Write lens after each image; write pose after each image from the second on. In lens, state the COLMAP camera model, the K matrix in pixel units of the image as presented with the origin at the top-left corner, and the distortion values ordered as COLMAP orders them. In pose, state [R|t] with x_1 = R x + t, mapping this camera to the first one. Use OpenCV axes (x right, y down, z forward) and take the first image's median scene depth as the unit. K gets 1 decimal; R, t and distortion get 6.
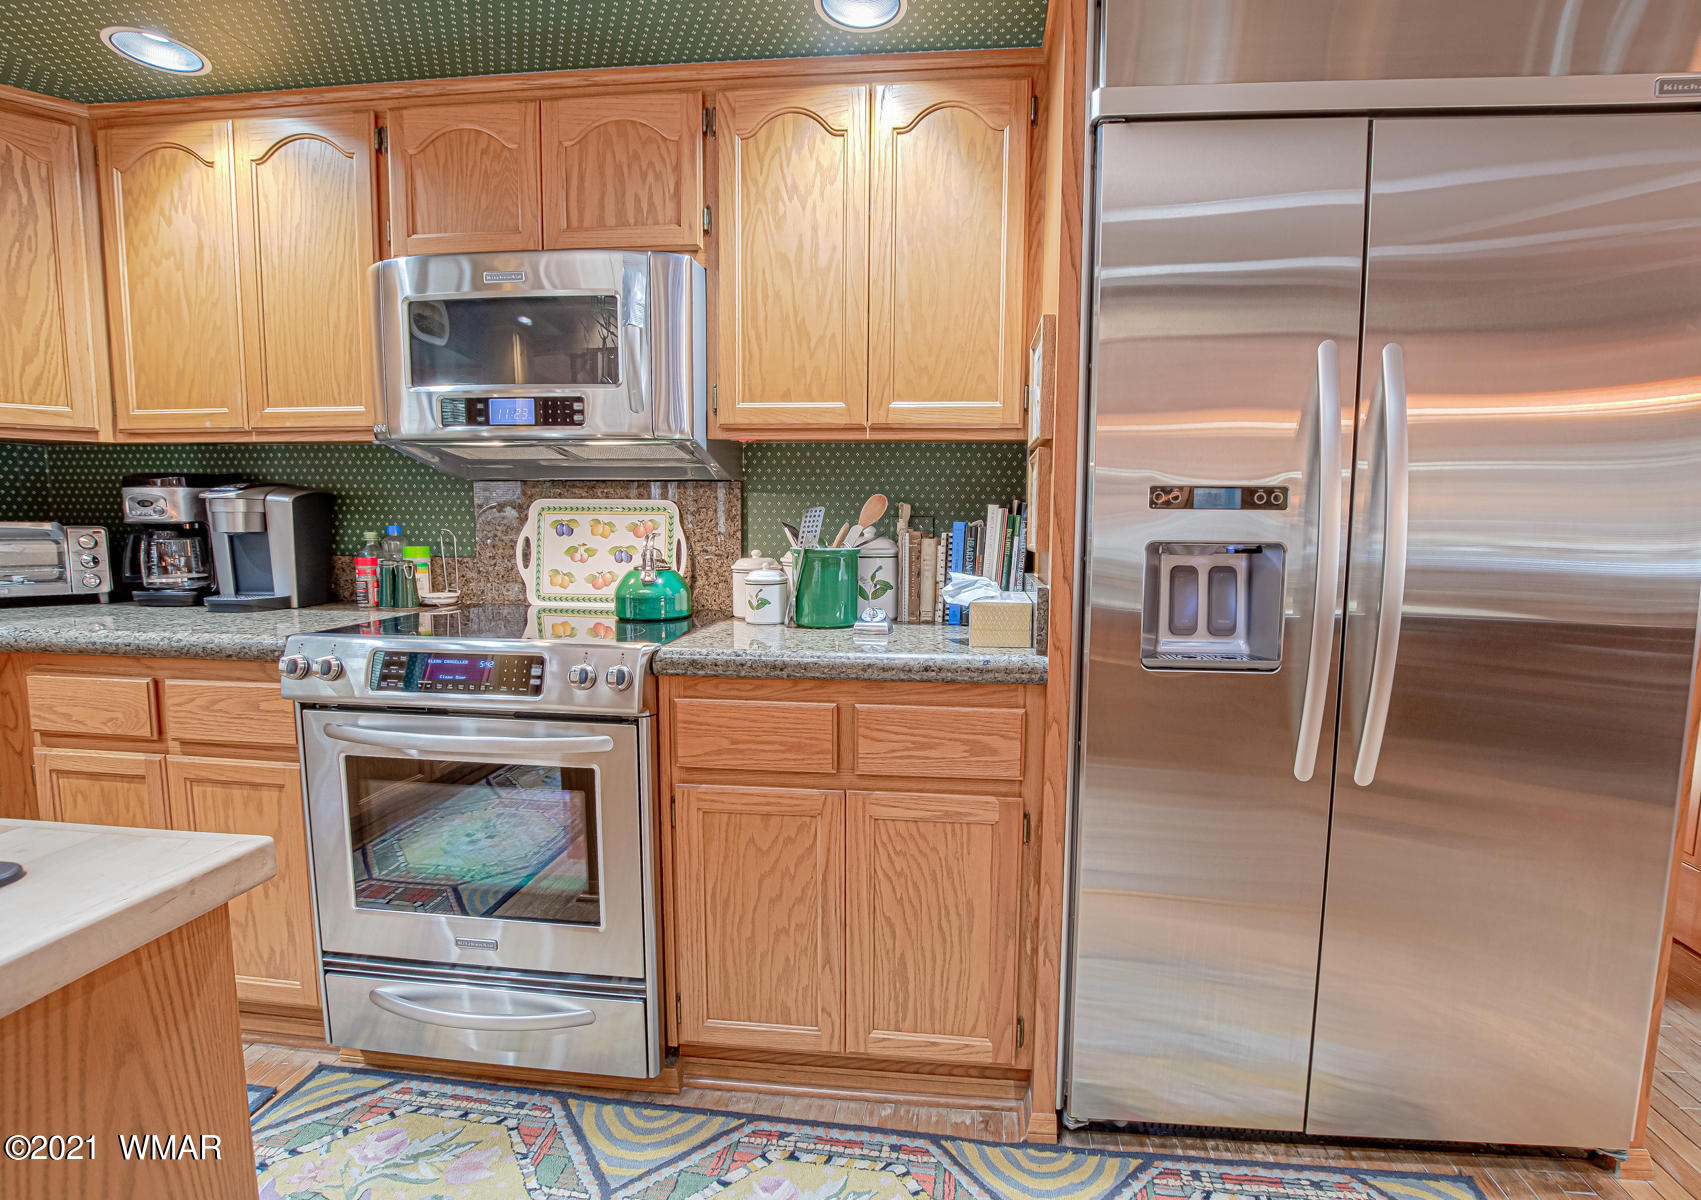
lens RADIAL K [[804.2, 0, 890.4], [0, 804.2, 602.6], [0, 0, 1]] dist [-0.031161, 0.005379]
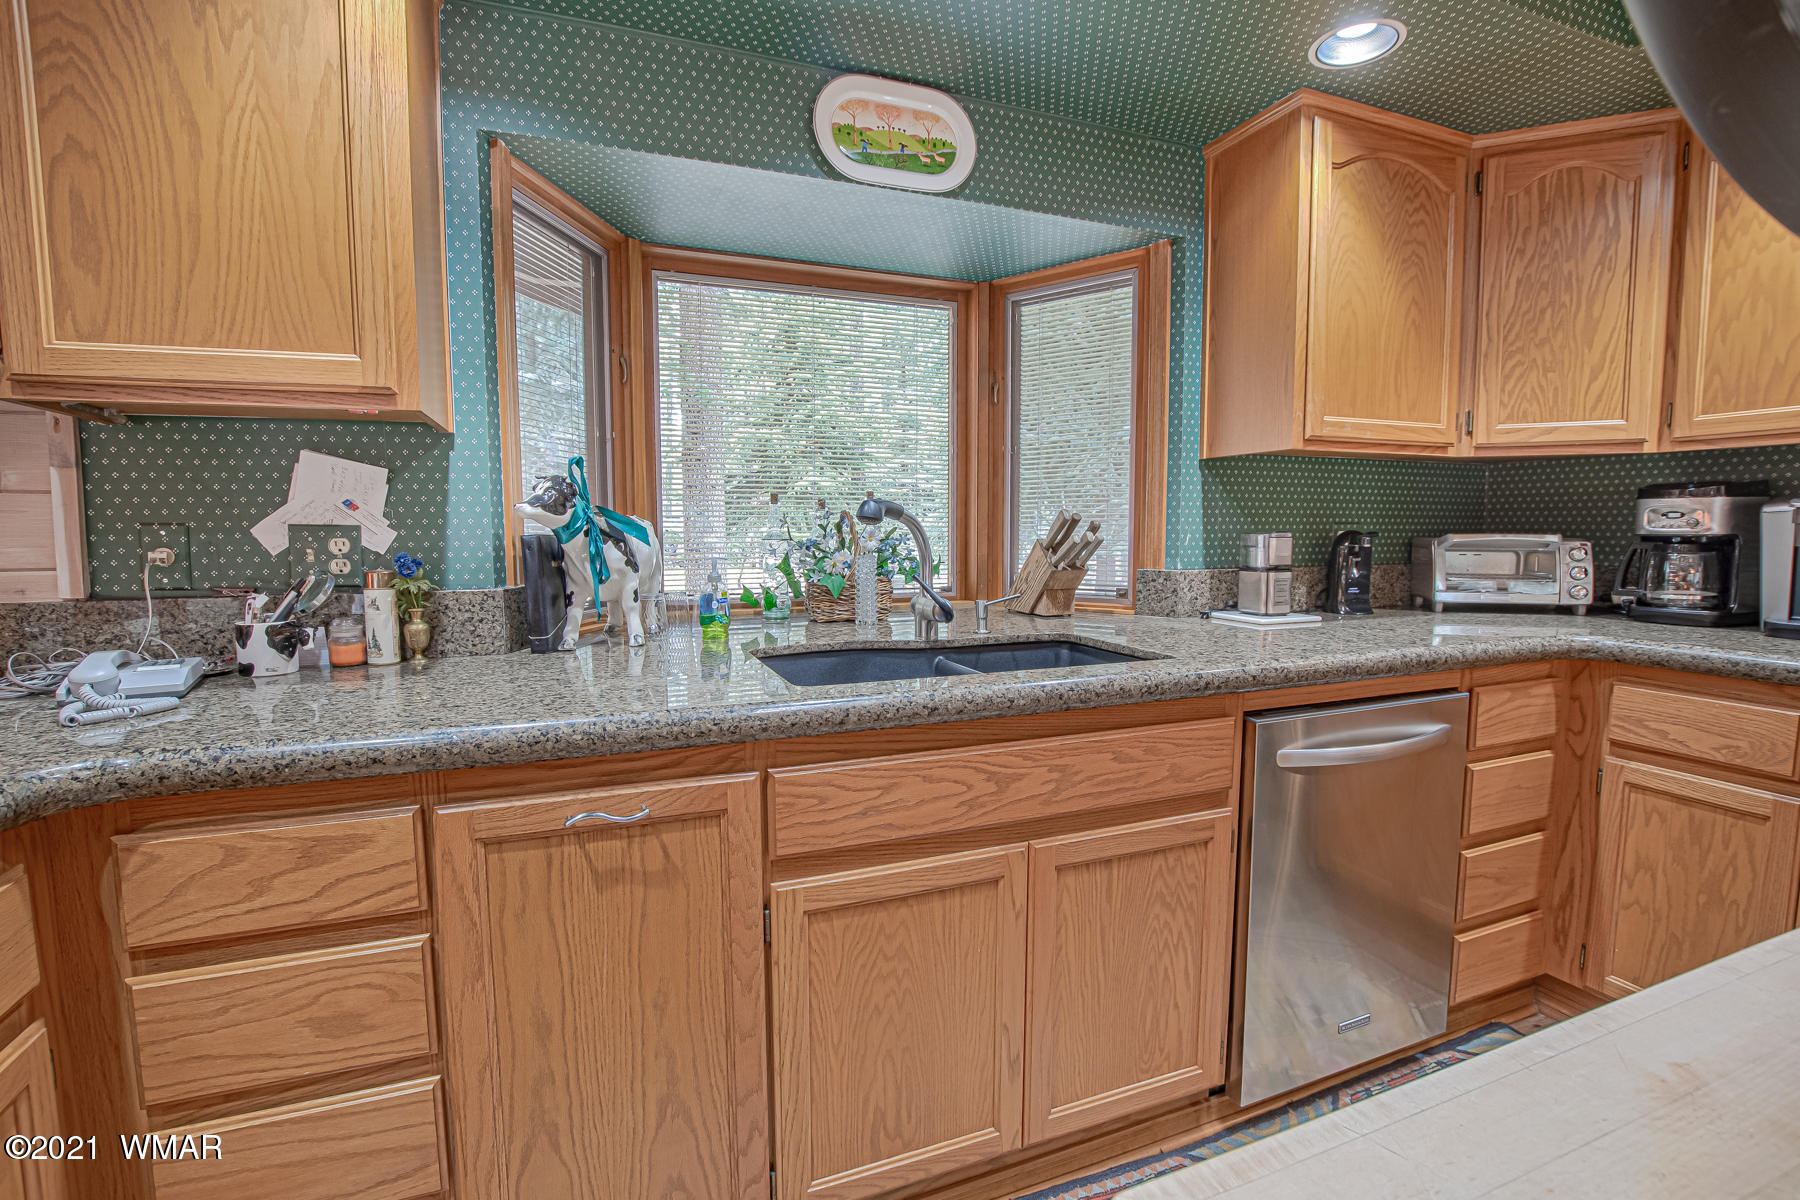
lens RADIAL K [[825.3, 0, 892.2], [0, 825.3, 602.5], [0, 0, 1]] dist [-0.035727, 0.005873]
pose [[0.455510, 0.067776, -0.887647, -0.564477], [-0.083817, 0.995934, 0.033033, 0.027936], [0.886276, 0.059353, 0.459339, -0.296803]]
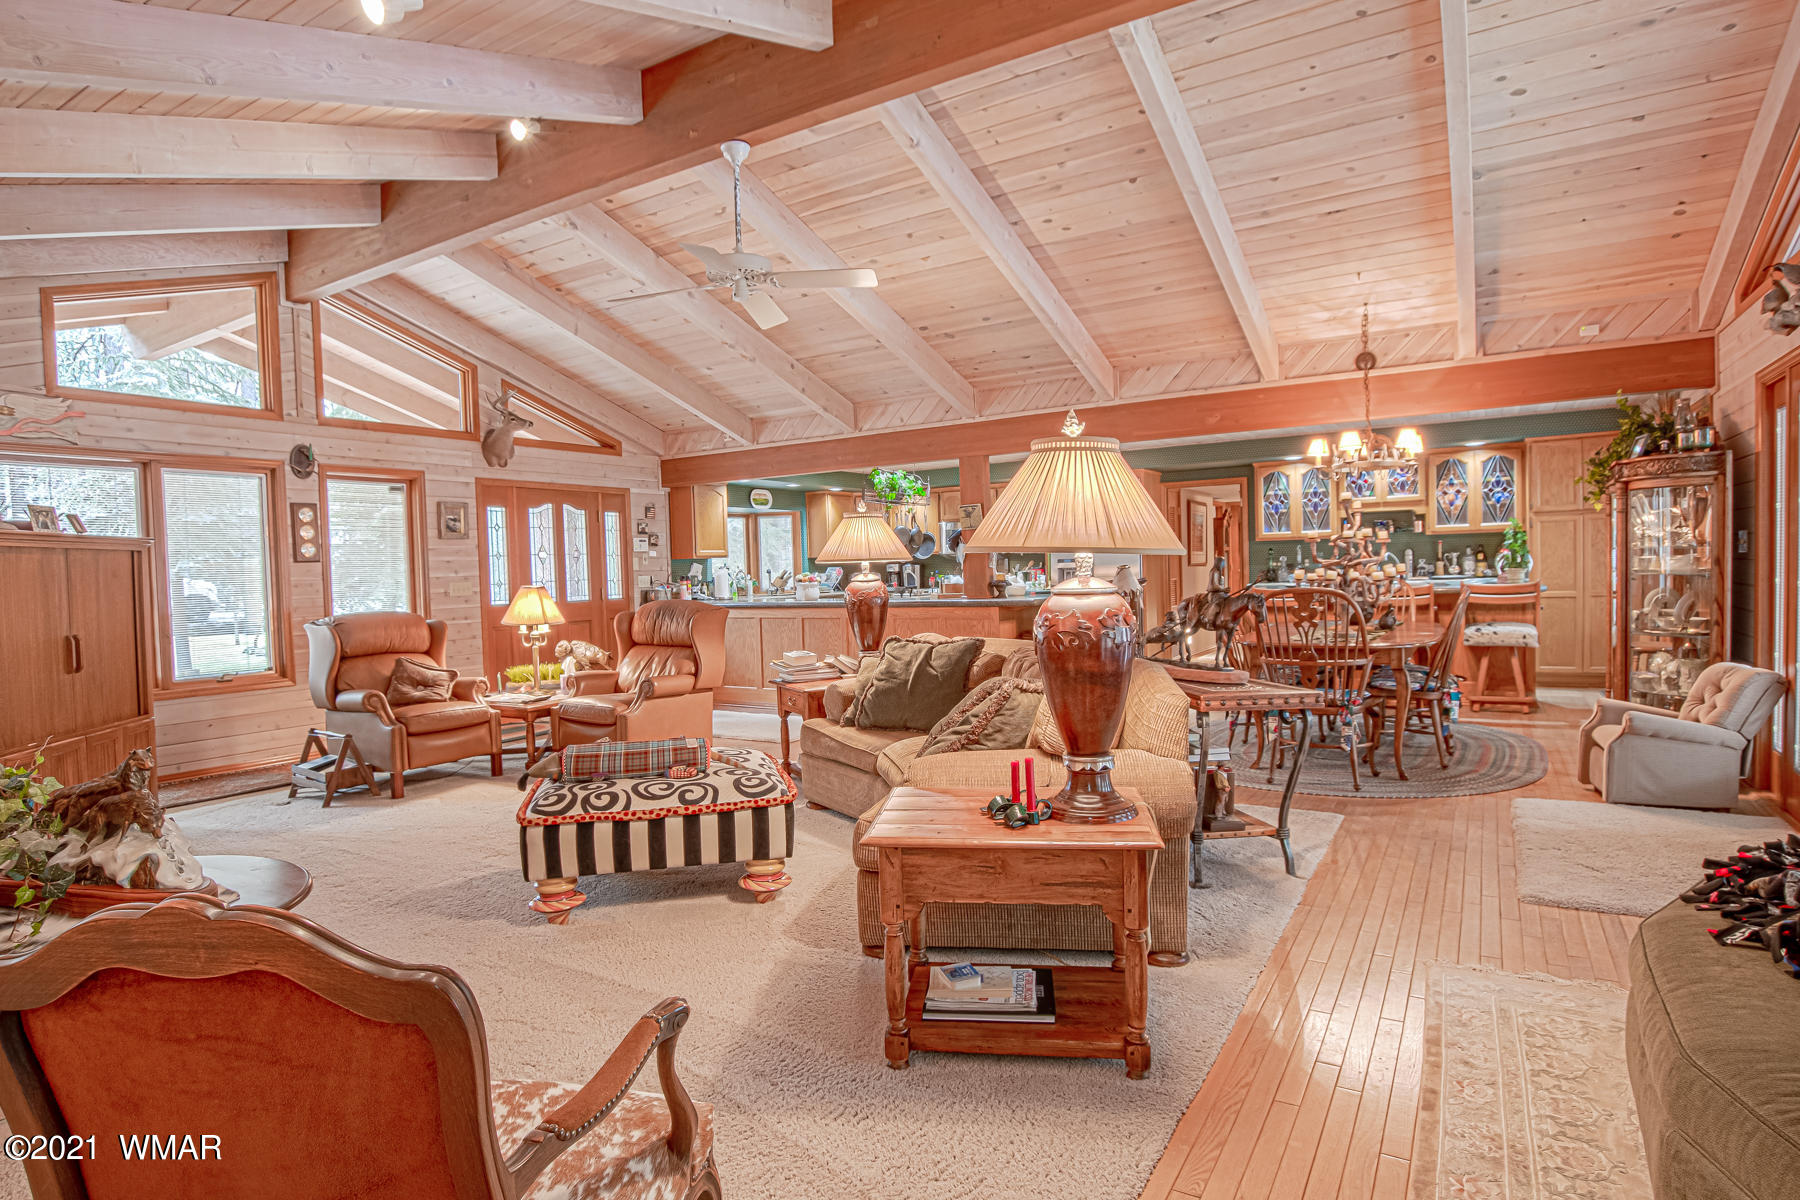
lens RADIAL K [[962.8, 0, 893.2], [0, 962.8, 603.4], [0, 0, 1]] dist [-0.024385, 0.003547]
pose [[0.897602, -0.021308, -0.440291, 1.877626], [-0.006047, 0.998142, -0.060634, 0.507111], [0.440765, 0.057088, 0.895805, -4.806556]]
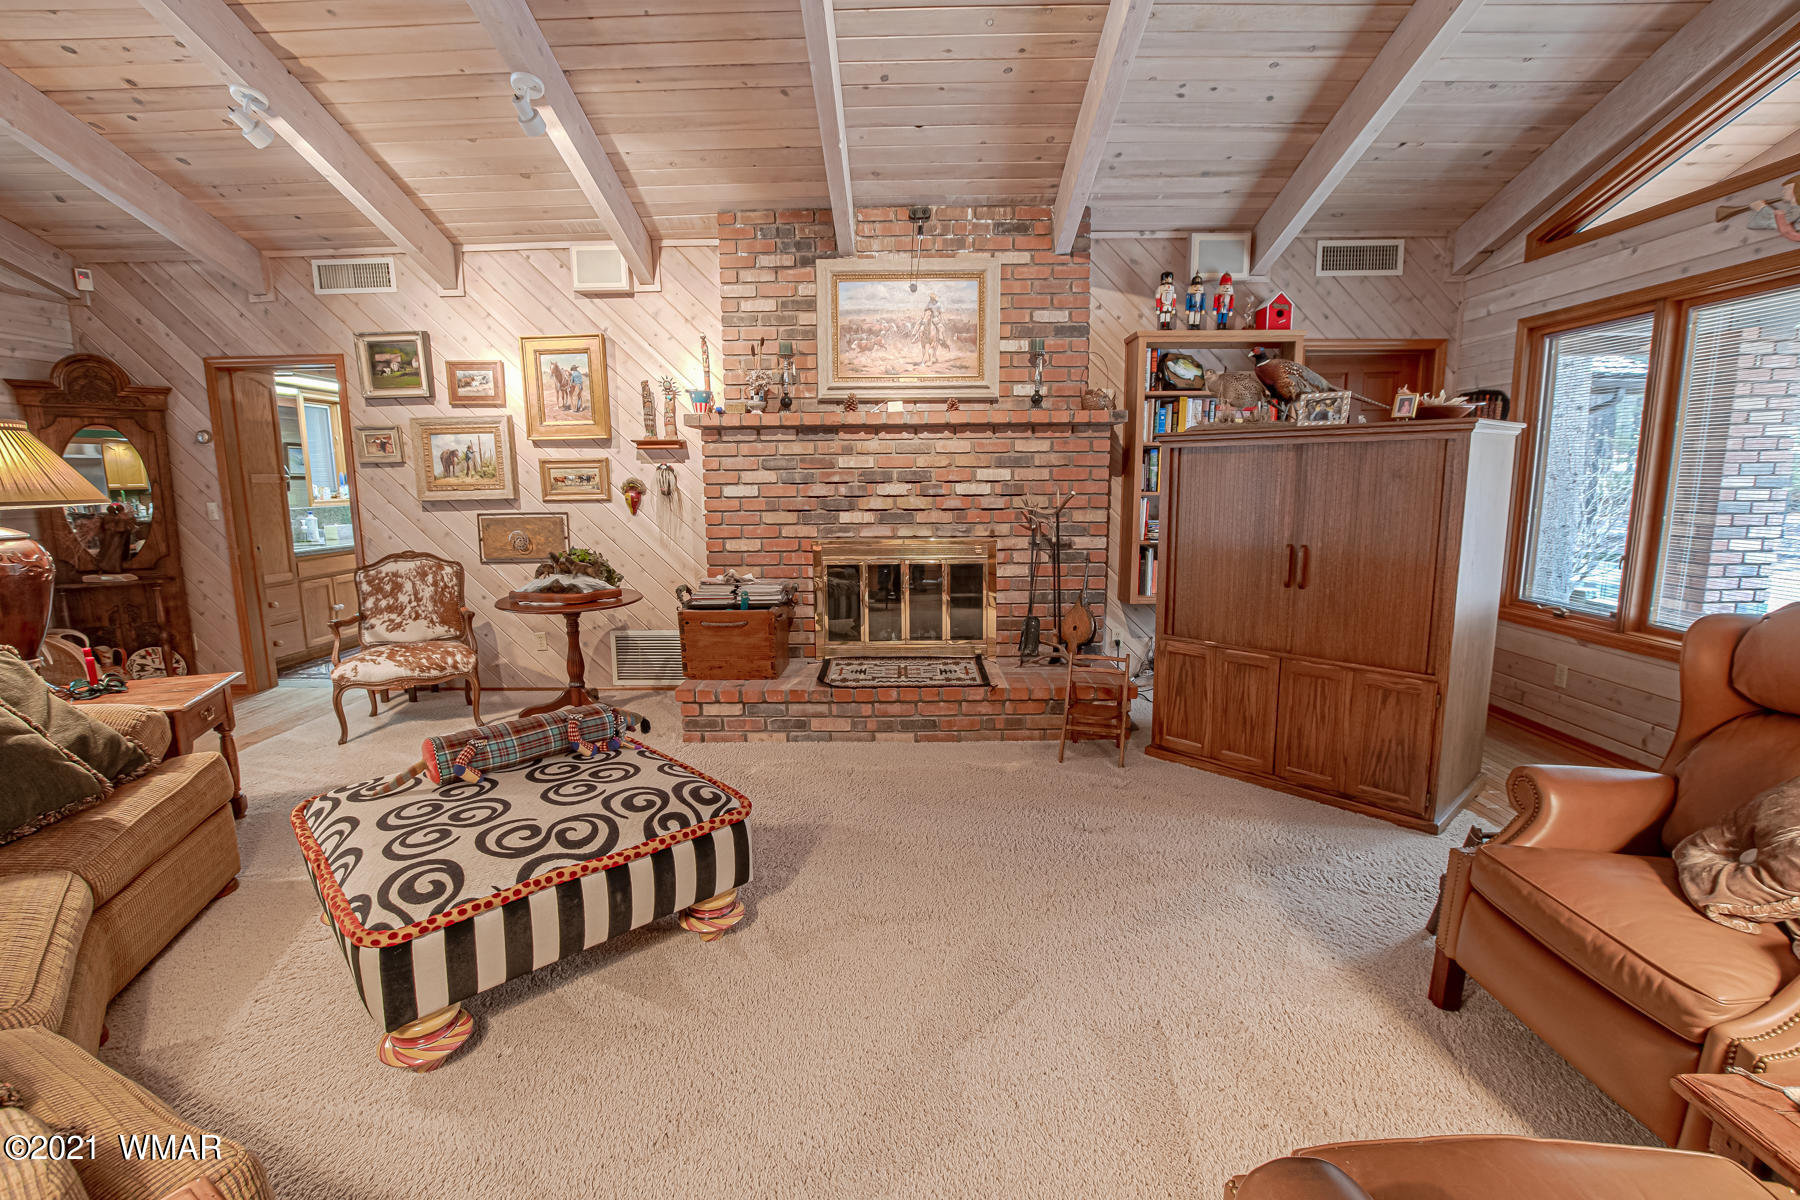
lens RADIAL K [[781.3, 0, 900.0], [0, 781.3, 600.0], [0, 0, 1]] dist [-0.035697, 0.005554]
pose [[-0.996190, 0.012211, -0.086352, 0.034467], [-0.010474, 0.966232, 0.257462, 0.155128], [0.086579, 0.257385, -0.962422, -2.064073]]
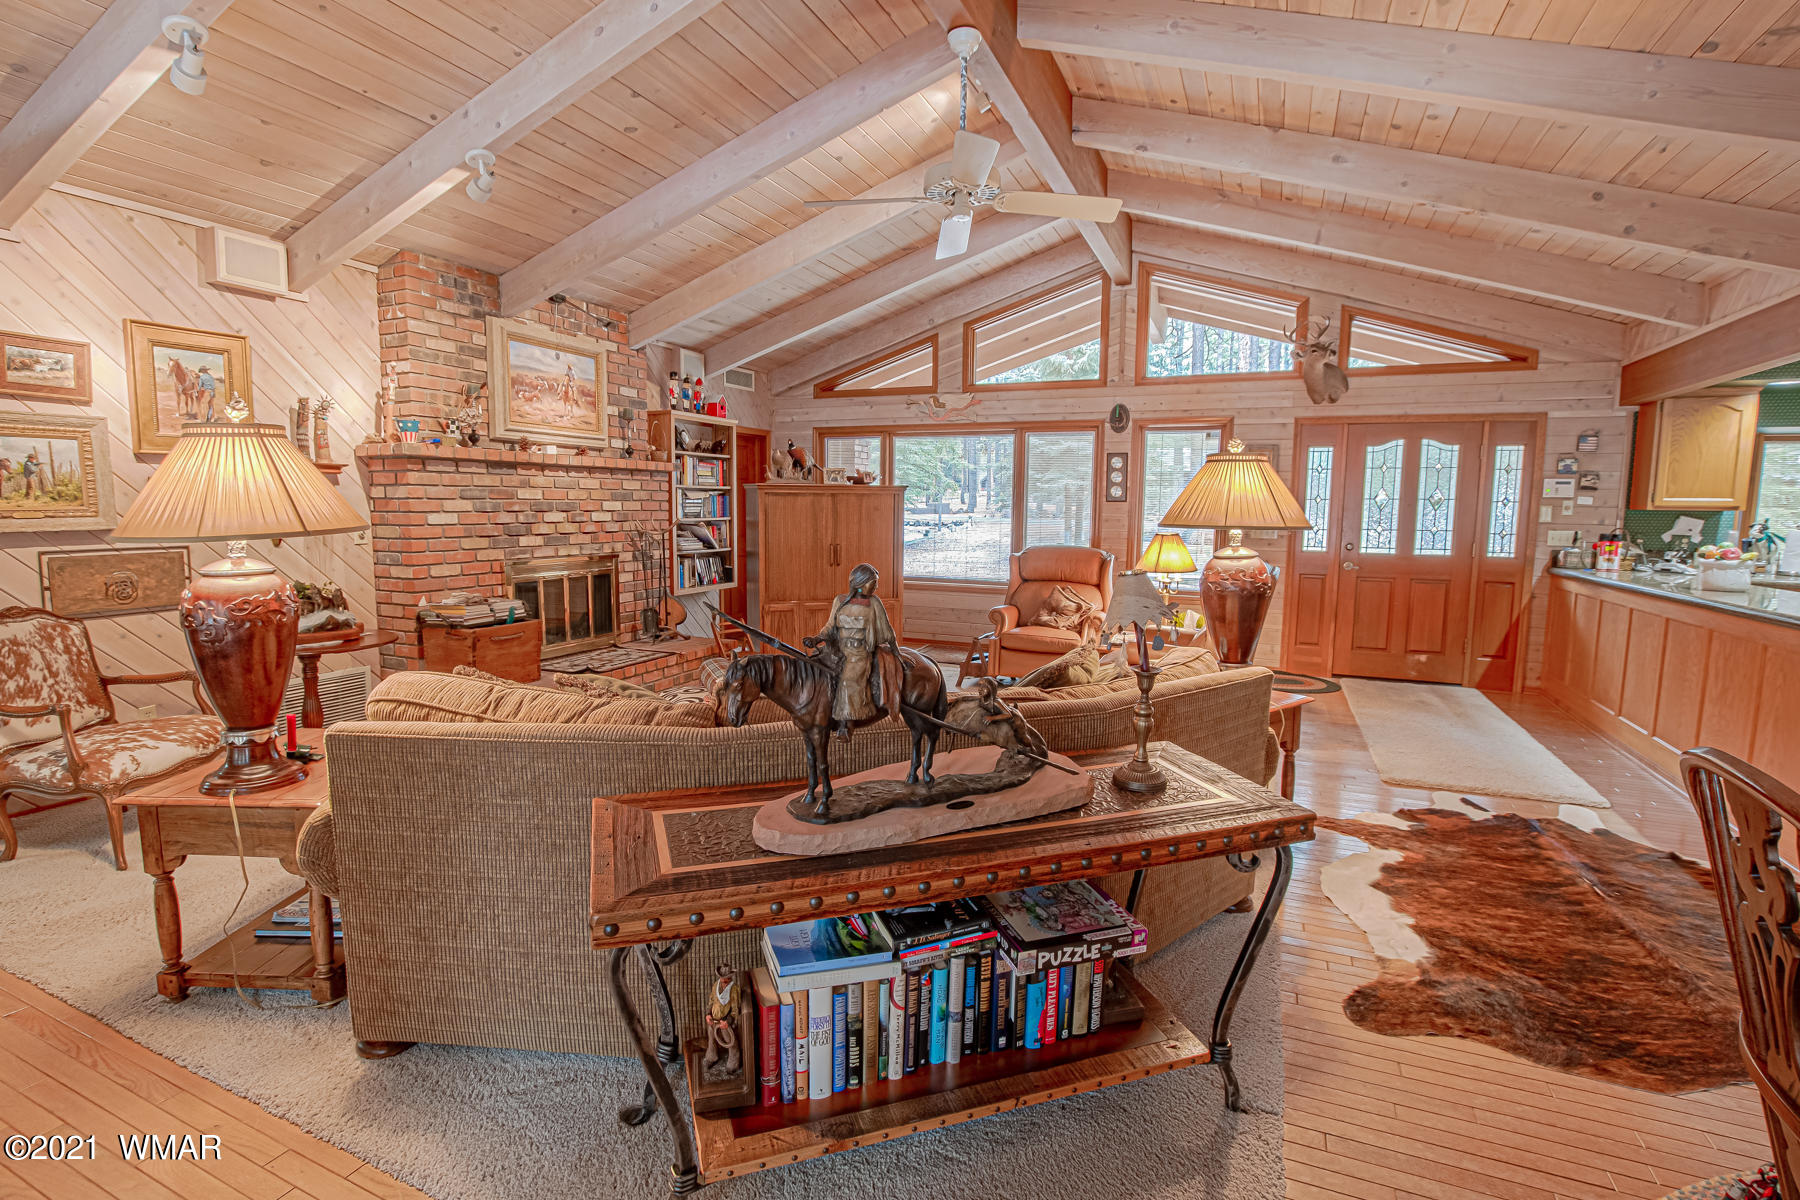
lens RADIAL K [[840.5, 0, 891.4], [0, 840.5, 601.3], [0, 0, 1]] dist [-0.035206, 0.004505]
pose [[-0.311457, 0.093389, -0.945660, 2.344729], [-0.112234, 0.984578, 0.134197, 0.193356], [0.943609, 0.147932, -0.296172, -2.299262]]
